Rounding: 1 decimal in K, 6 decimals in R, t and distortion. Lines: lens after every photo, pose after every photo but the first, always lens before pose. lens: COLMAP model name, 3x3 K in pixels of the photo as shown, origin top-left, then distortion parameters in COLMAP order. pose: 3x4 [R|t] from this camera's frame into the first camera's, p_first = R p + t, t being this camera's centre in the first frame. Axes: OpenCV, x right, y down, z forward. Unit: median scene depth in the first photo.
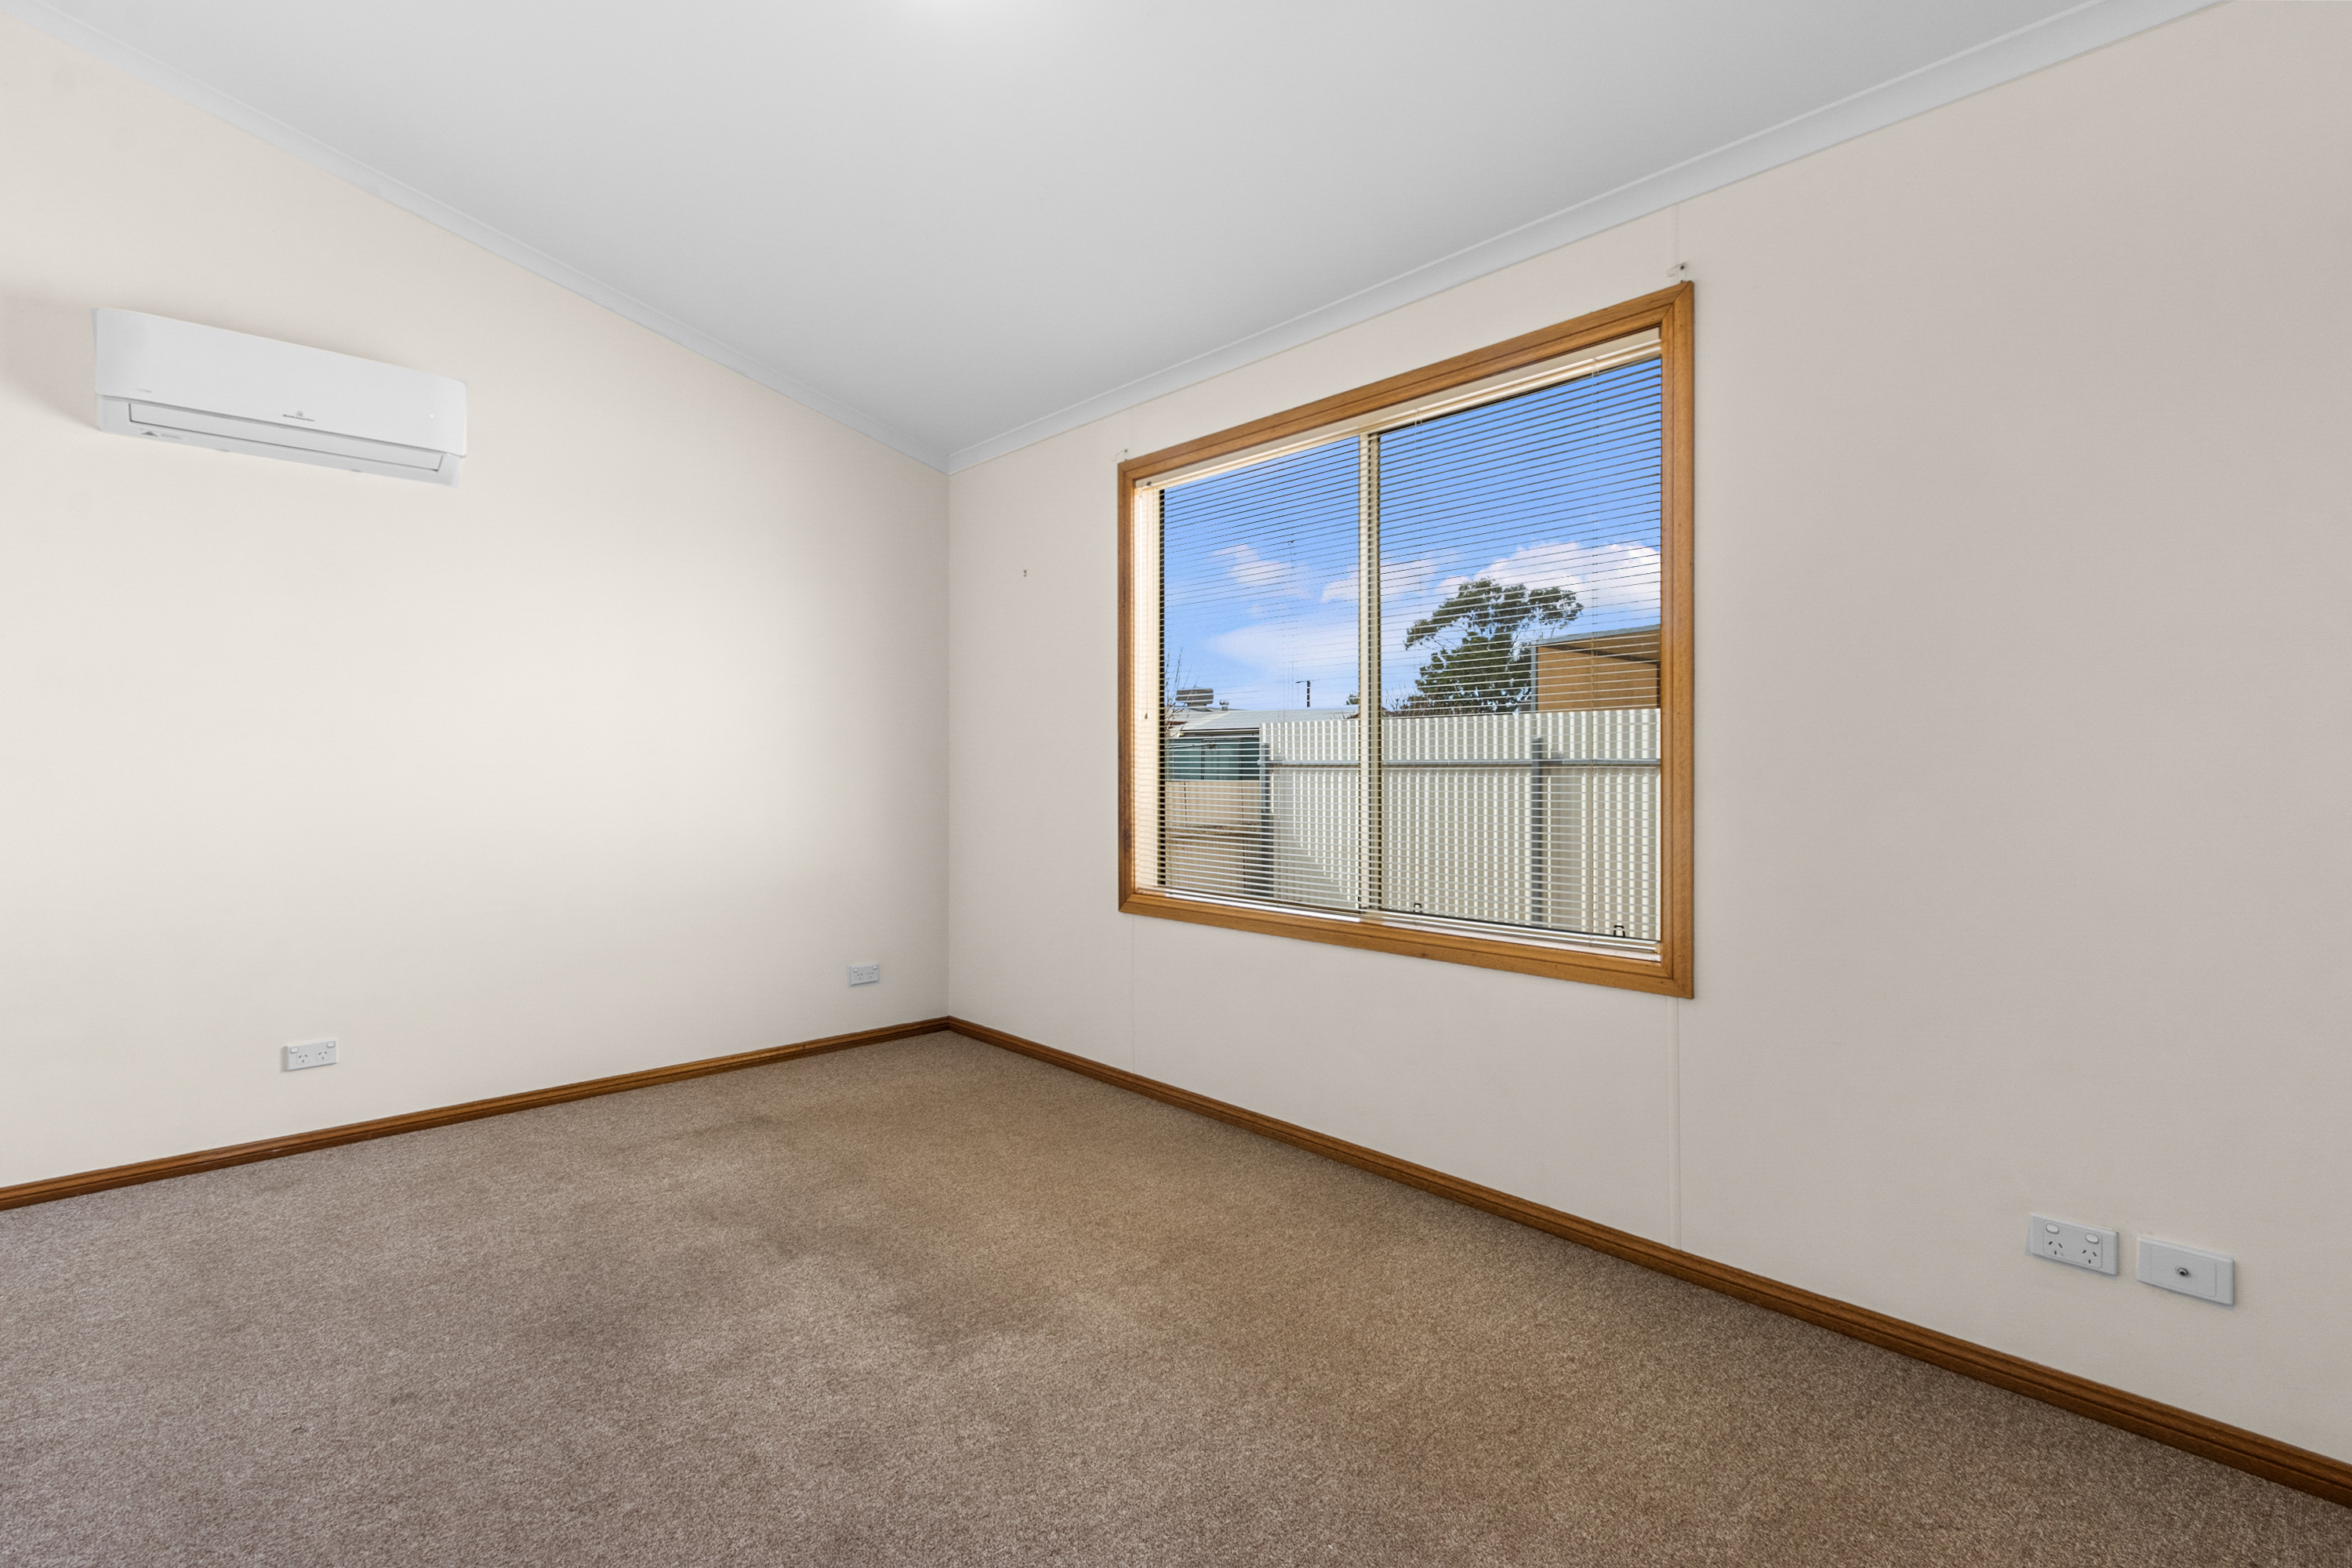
lens RADIAL K [[1087.5, 0, 1164.7], [0, 1087.5, 772.2], [0, 0, 1]] dist [0.004351, -0.000714]
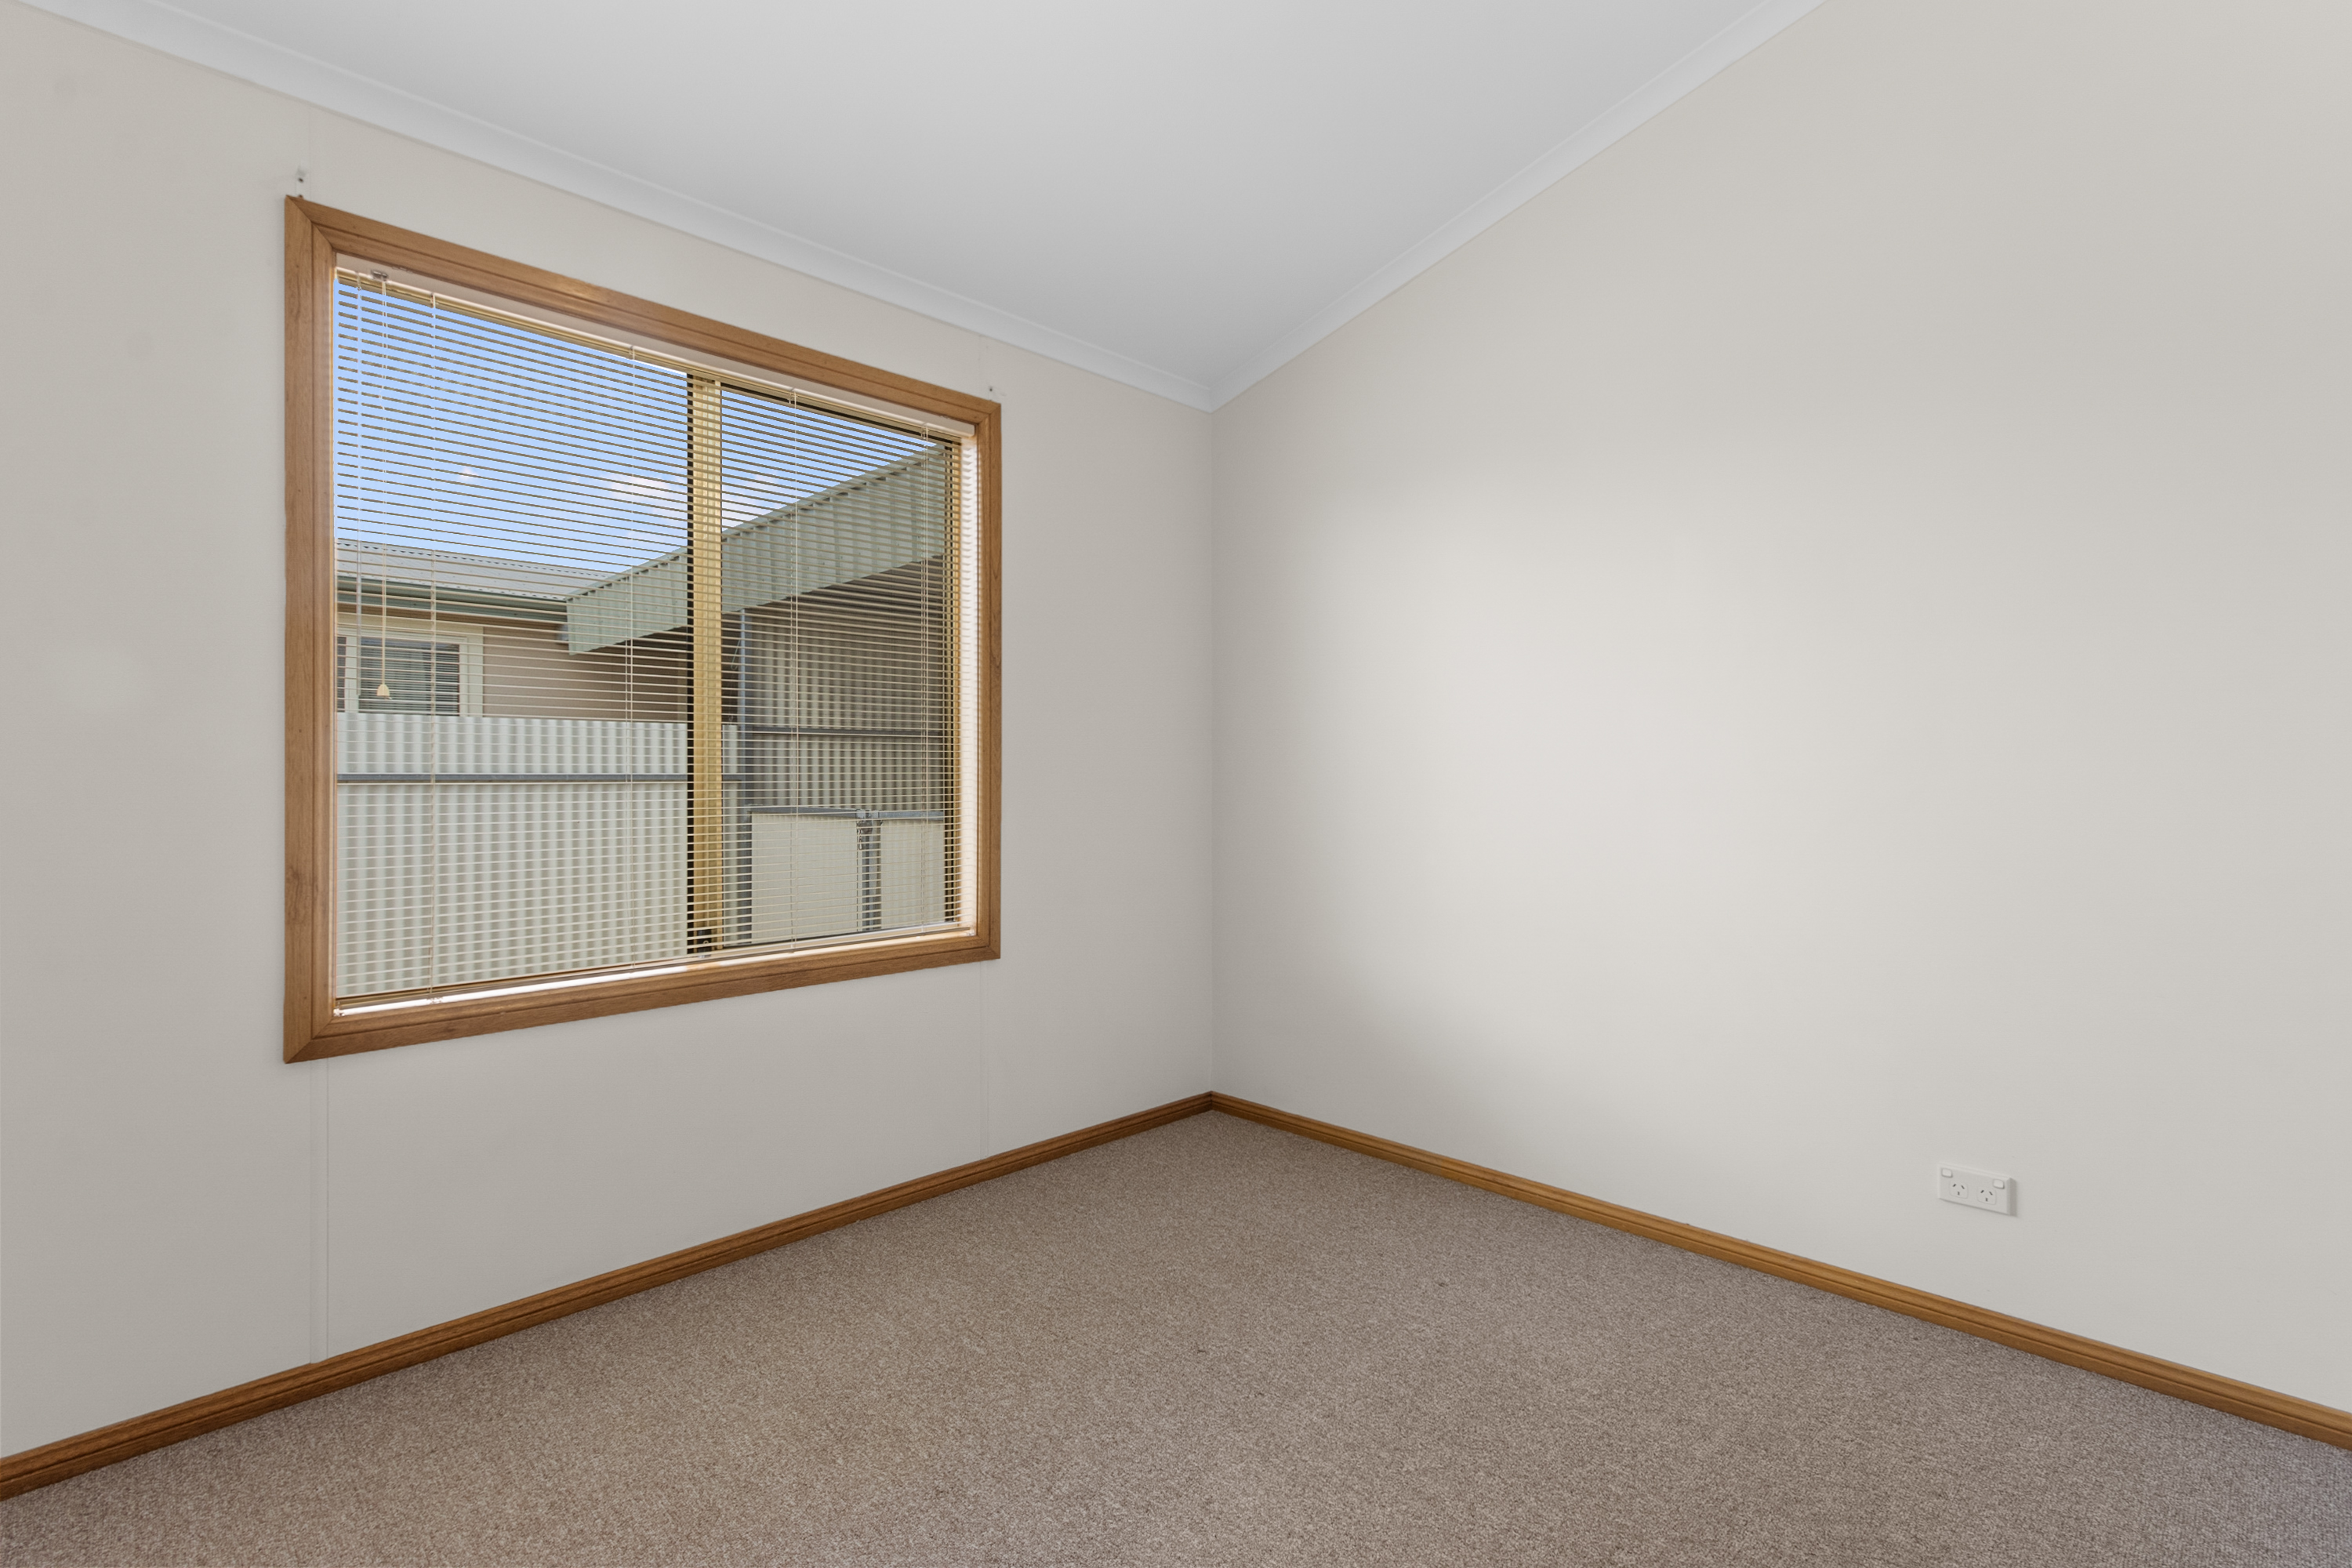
lens RADIAL K [[1087.5, 0, 1164.7], [0, 1087.5, 772.2], [0, 0, 1]] dist [0.004351, -0.000714]
pose [[-0.048419, 0.000542, 0.998827, -0.649539], [0.003862, 0.999992, -0.000355, -0.010291], [-0.998820, 0.003840, -0.048421, 0.687695]]
